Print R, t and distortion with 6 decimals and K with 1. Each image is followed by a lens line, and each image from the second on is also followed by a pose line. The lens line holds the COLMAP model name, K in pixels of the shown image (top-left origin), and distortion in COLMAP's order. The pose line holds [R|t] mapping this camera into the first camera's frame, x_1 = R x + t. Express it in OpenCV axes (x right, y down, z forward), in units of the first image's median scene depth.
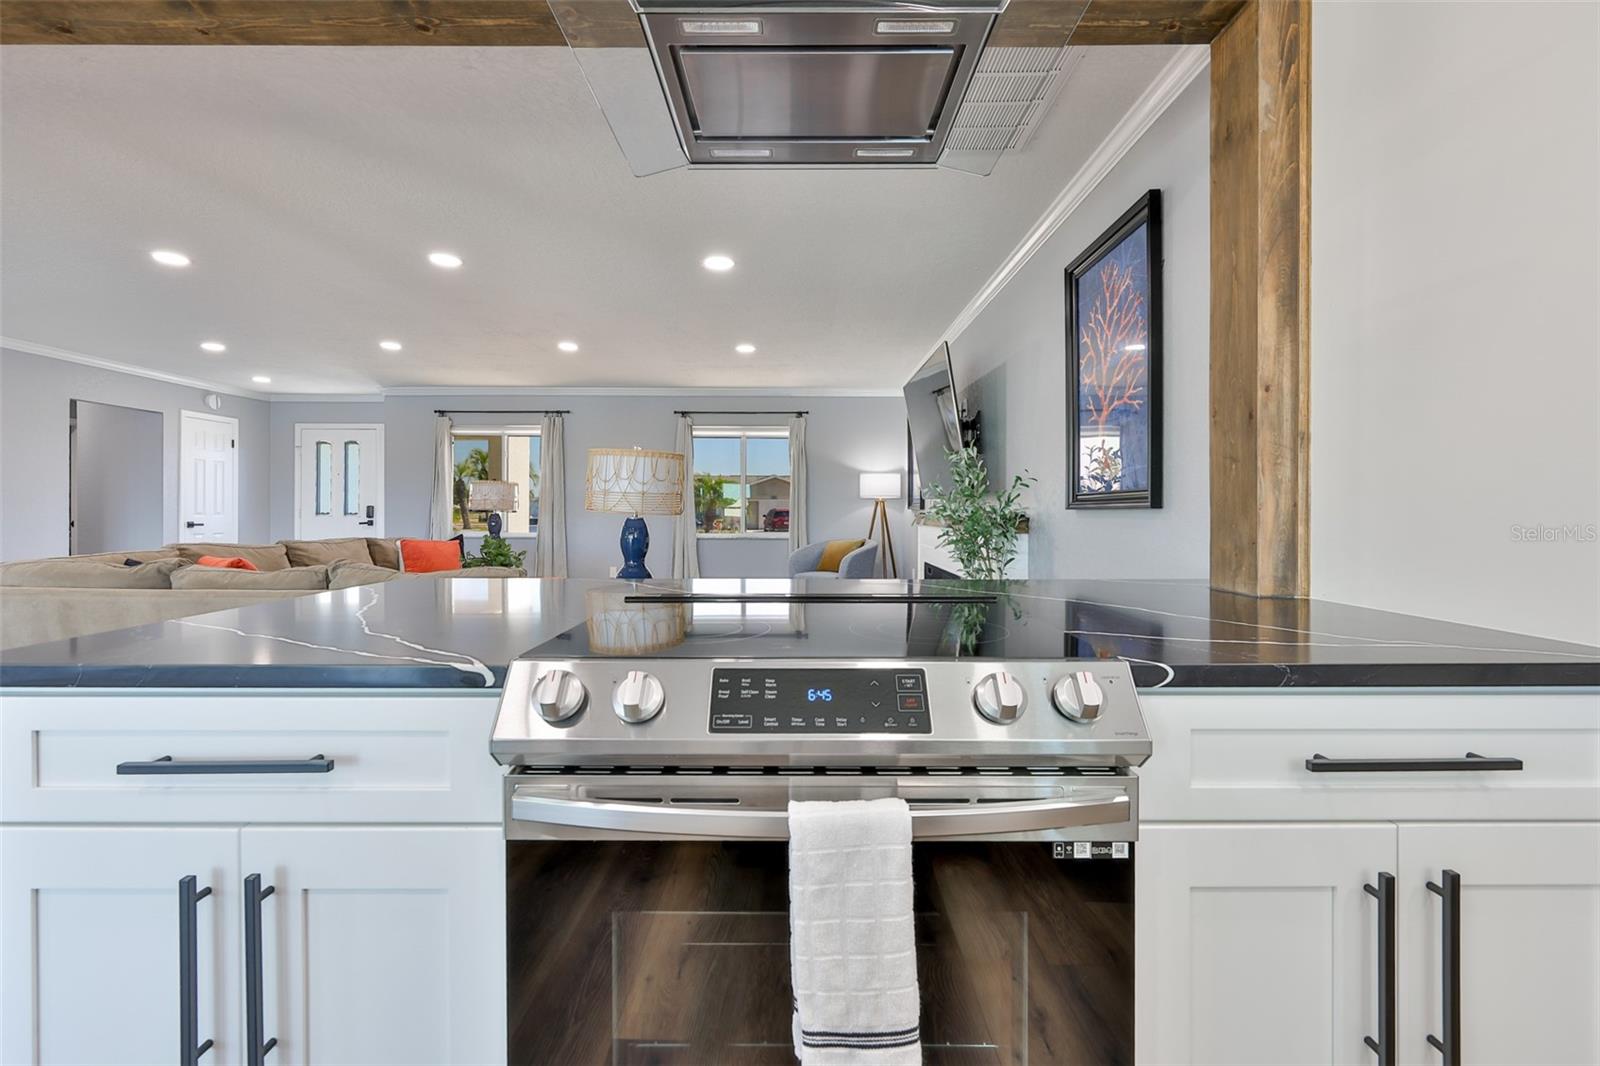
lens RADIAL K [[672.9, 0, 803.9], [0, 672.9, 536.9], [0, 0, 1]] dist [-0.017519, 0.000027]
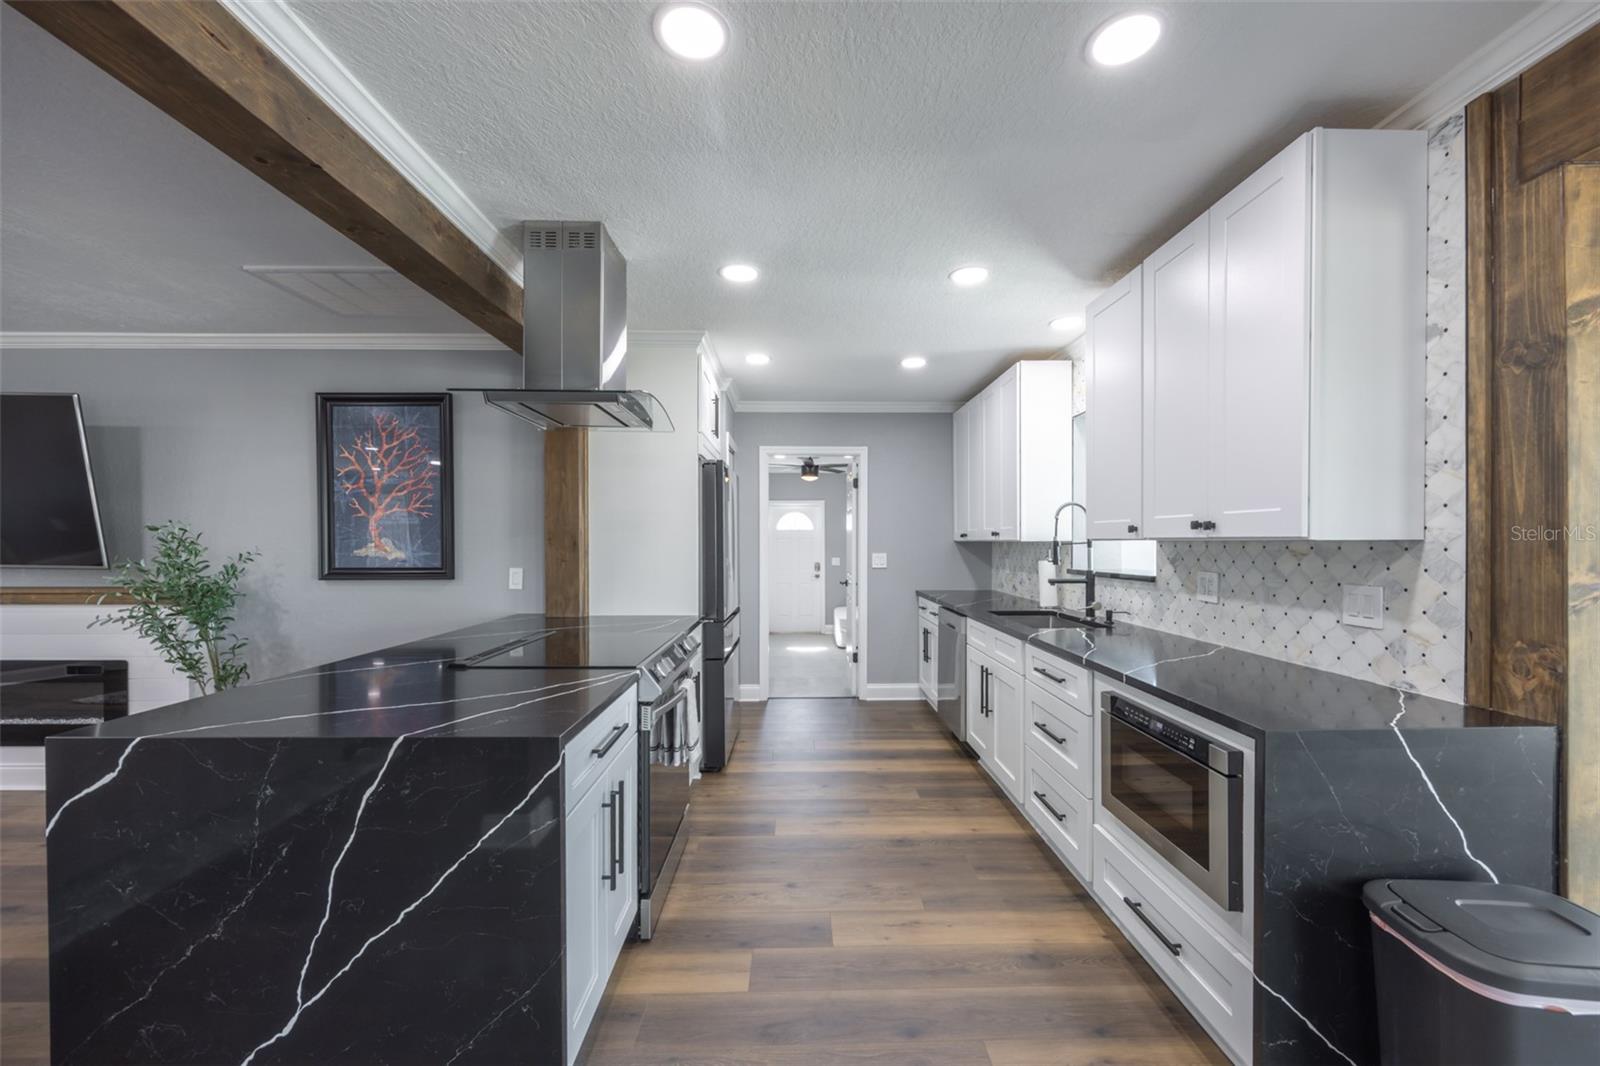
lens RADIAL K [[634.5, 0, 795.5], [0, 634.5, 549.1], [0, 0, 1]] dist [0.000524, 0.000055]
pose [[-0.018891, -0.009669, 0.999775, -1.500462], [0.040718, 0.999116, 0.010432, -0.139922], [-0.998992, 0.040906, -0.018481, 0.225422]]
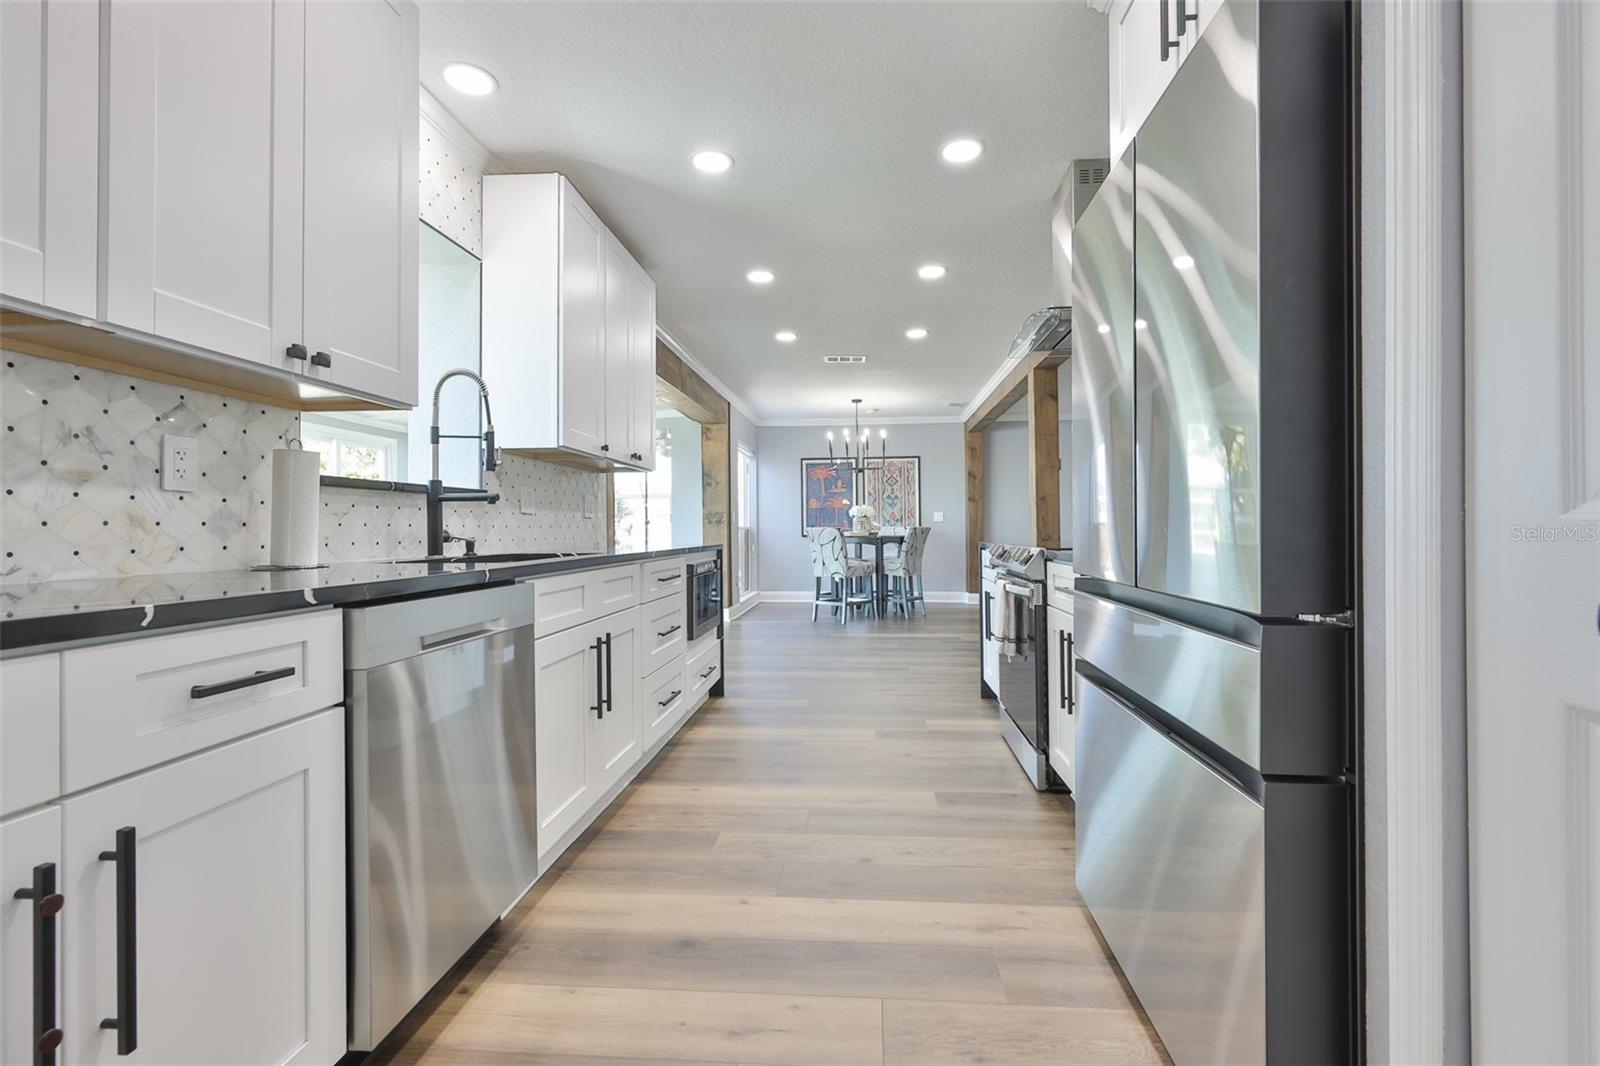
lens RADIAL K [[676.9, 0, 800.0], [0, 676.9, 533.0], [0, 0, 1]] dist [-0.000714, -0.000167]
pose [[-0.081365, 0.009406, -0.996640, 1.881516], [-0.030978, 0.999448, 0.011962, 0.056157], [0.996203, 0.031847, -0.081029, 0.079164]]
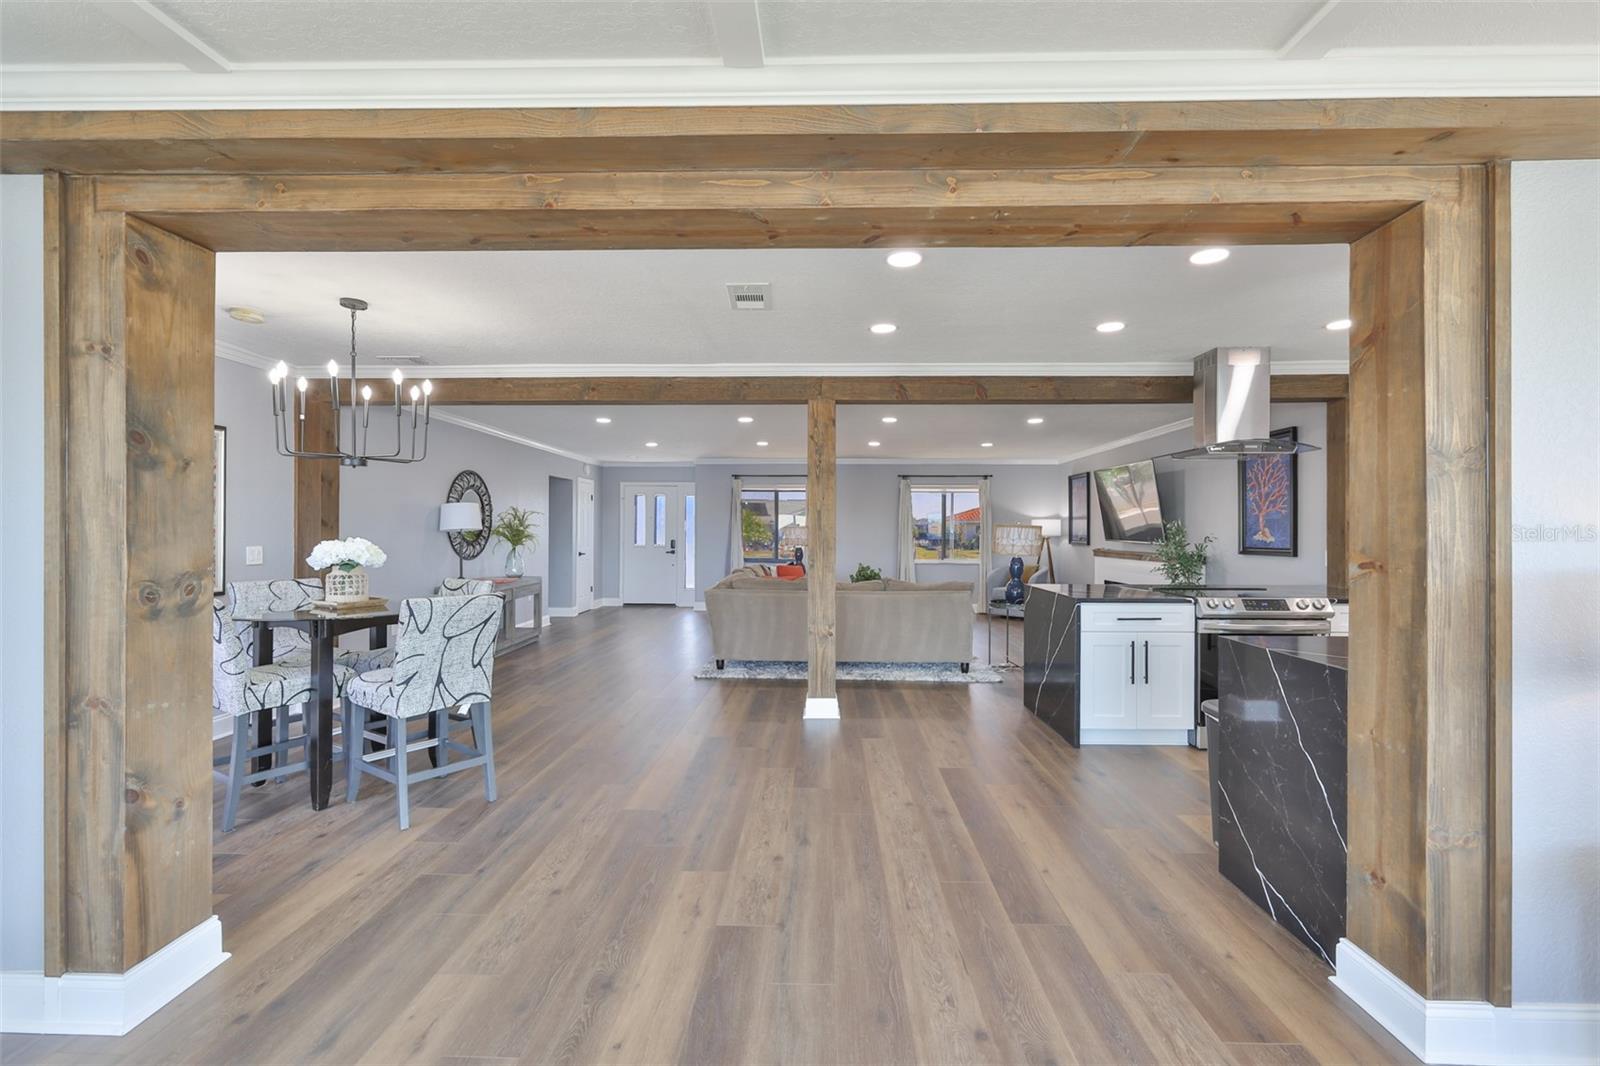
lens RADIAL K [[676.9, 0, 800.0], [0, 676.9, 533.0], [0, 0, 1]] dist [-0.000714, -0.000167]
pose [[0.999191, 0.001926, -0.040159, -1.598655], [-0.003395, 0.999326, -0.036559, -0.047059], [0.040061, 0.036666, 0.998524, -2.082405]]
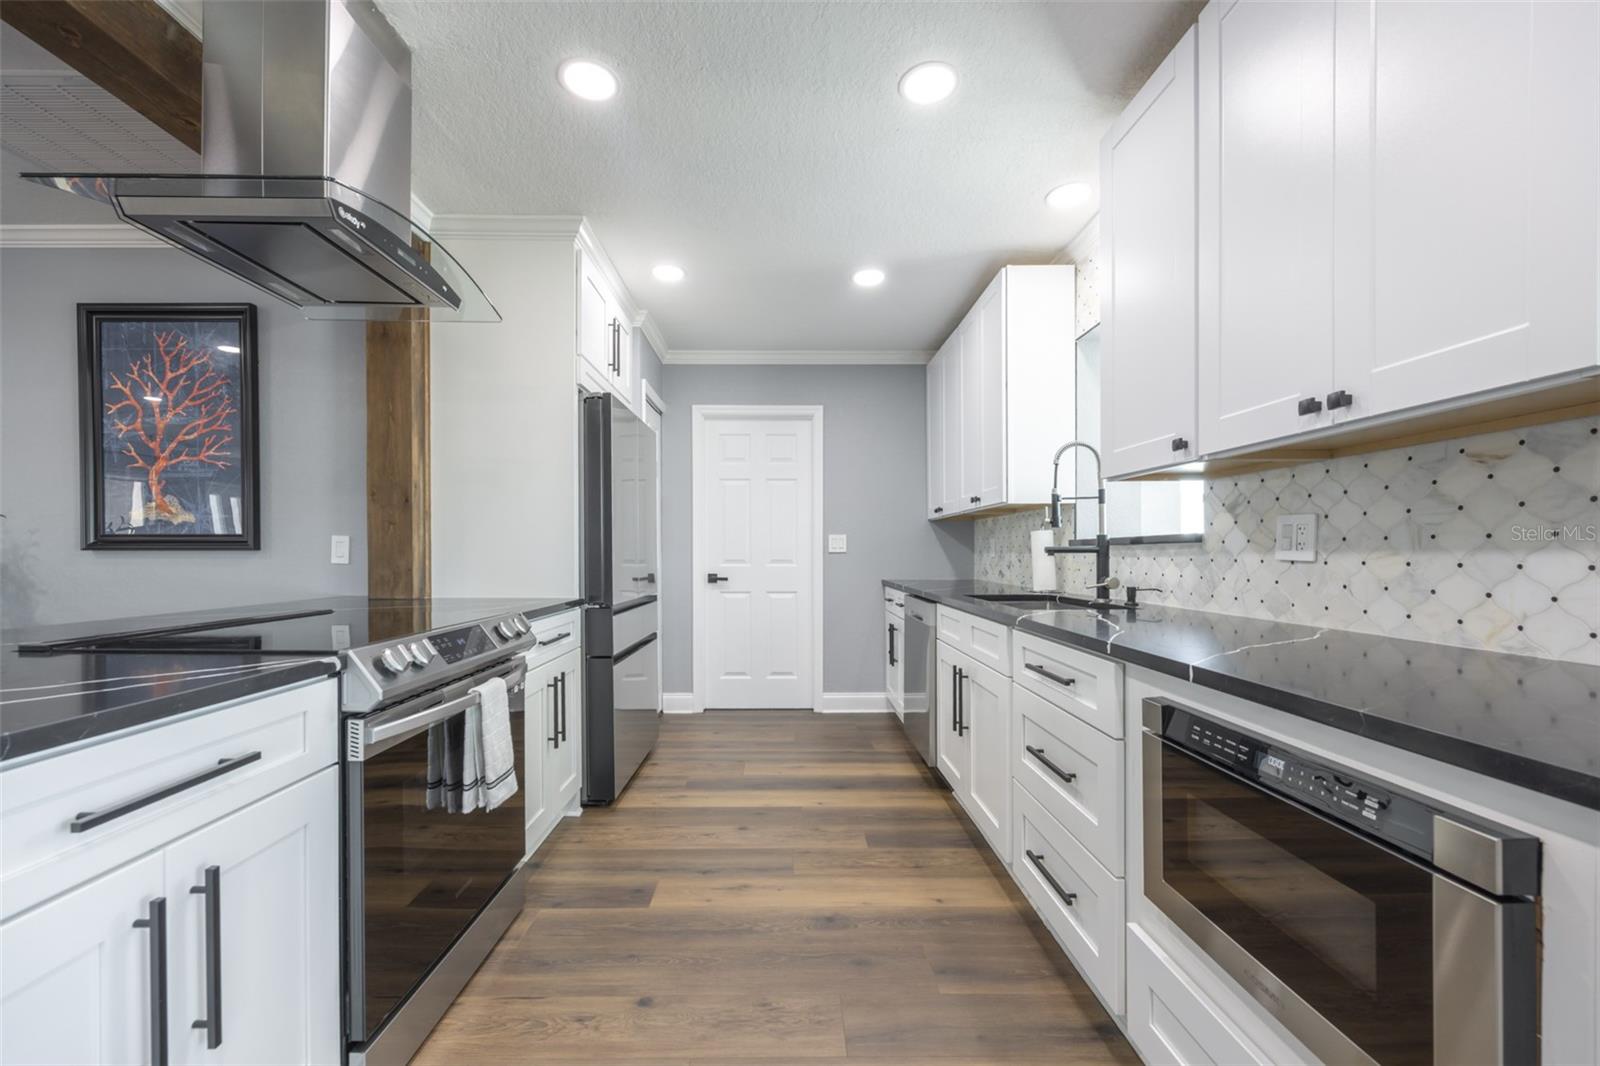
lens RADIAL K [[637.1, 0, 777.0], [0, 637.1, 552.4], [0, 0, 1]] dist [-0.001041, -0.000425]
pose [[-0.006994, 0.003143, 0.999971, -0.964939], [0.039058, 0.999233, -0.002867, 0.004339], [-0.999212, 0.039036, -0.007112, 0.018254]]
